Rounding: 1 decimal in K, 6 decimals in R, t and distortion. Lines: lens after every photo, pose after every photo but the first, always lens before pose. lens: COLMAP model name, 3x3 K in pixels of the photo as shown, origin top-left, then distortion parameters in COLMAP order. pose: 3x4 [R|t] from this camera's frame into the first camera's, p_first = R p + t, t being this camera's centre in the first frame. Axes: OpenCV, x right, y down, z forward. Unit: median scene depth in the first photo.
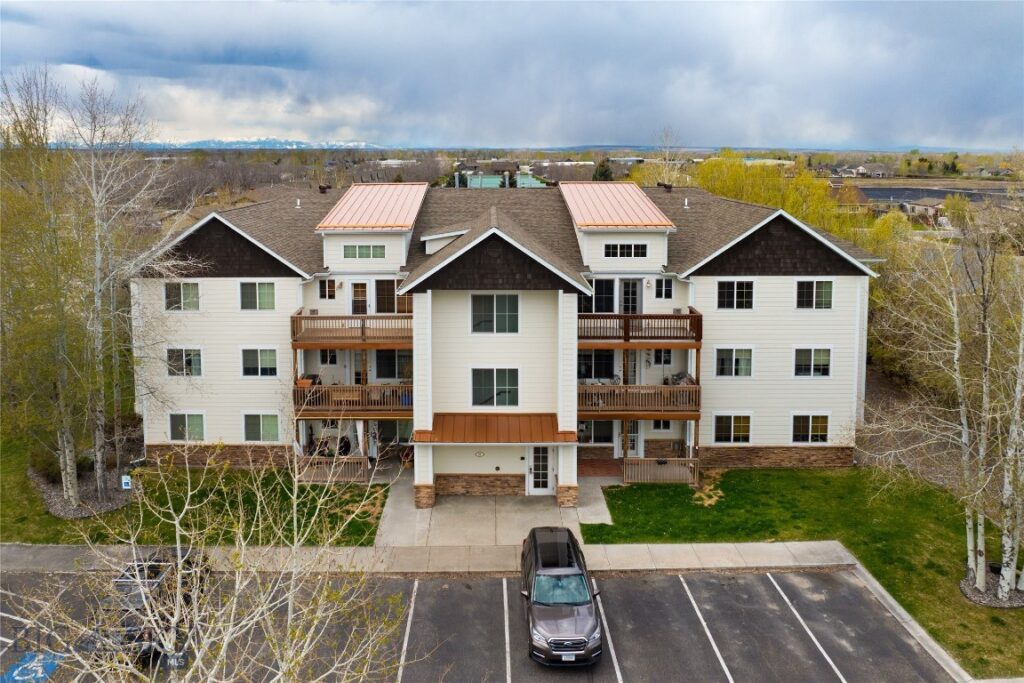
lens RADIAL K [[769.7, 0, 458.8], [0, 769.7, 211.4], [0, 0, 1]] dist [-0.028844, -0.003969]
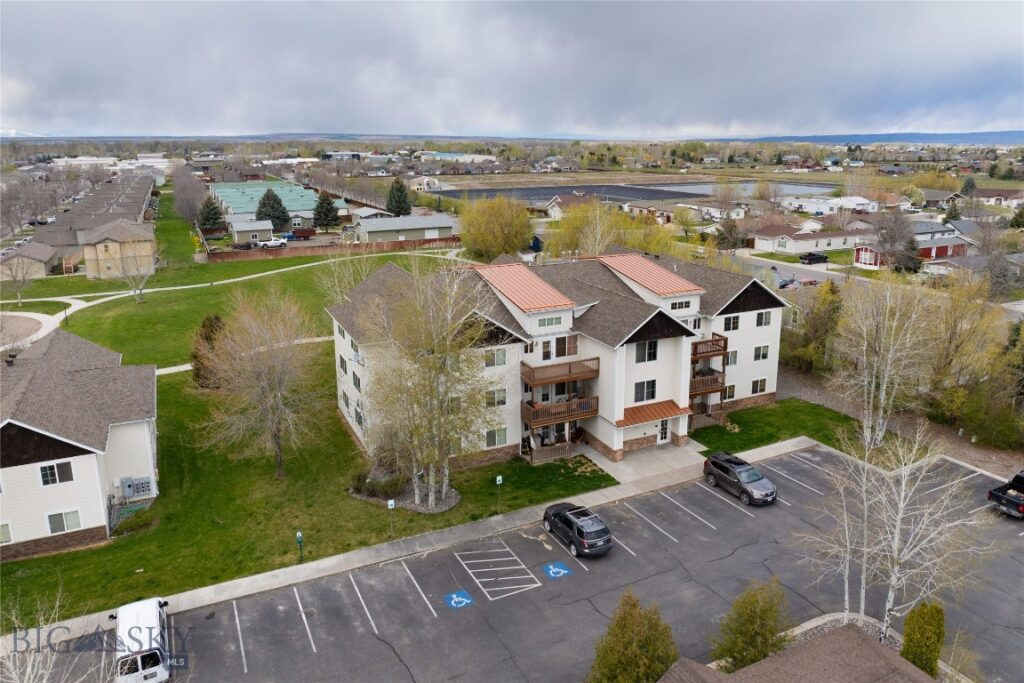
lens RADIAL K [[723.8, 0, 518.5], [0, 723.8, 303.1], [0, 0, 1]] dist [-0.036984, 0.004665]
pose [[0.891596, -0.101321, 0.441351, -0.886298], [0.037105, 0.987716, 0.151792, -0.229682], [-0.451309, -0.118961, 0.884403, -0.328771]]
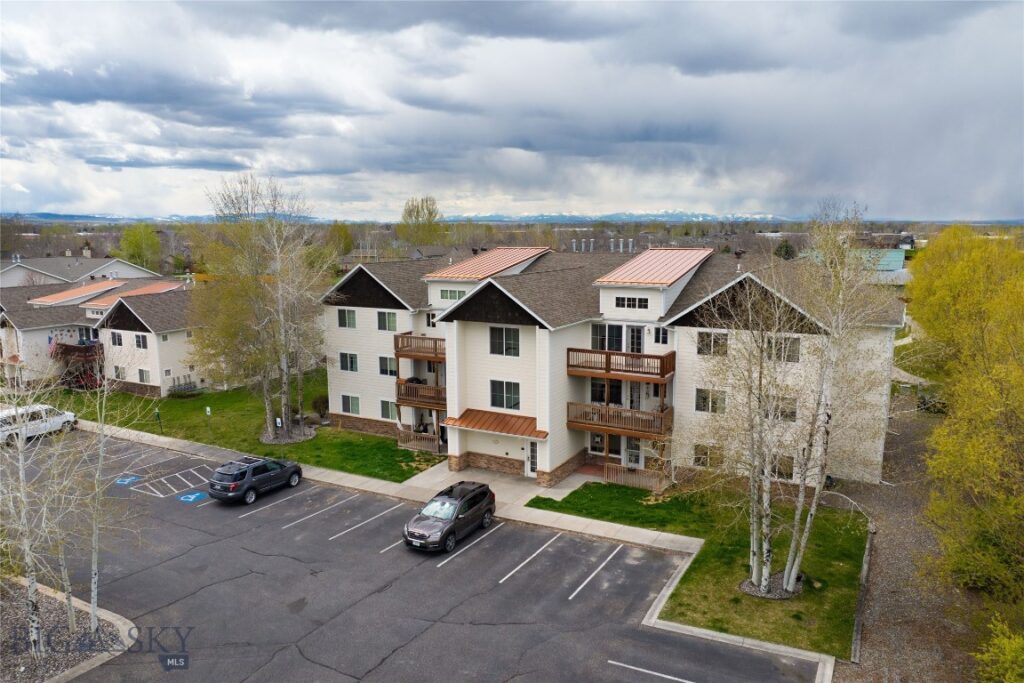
lens RADIAL K [[717.3, 0, 488.8], [0, 717.3, 339.9], [0, 0, 1]] dist [-0.040473, -0.001176]
pose [[0.885867, 0.072191, -0.458289, 0.560554], [-0.032386, 0.995032, 0.094139, 0.009769], [0.462808, -0.068553, 0.883804, -0.134318]]
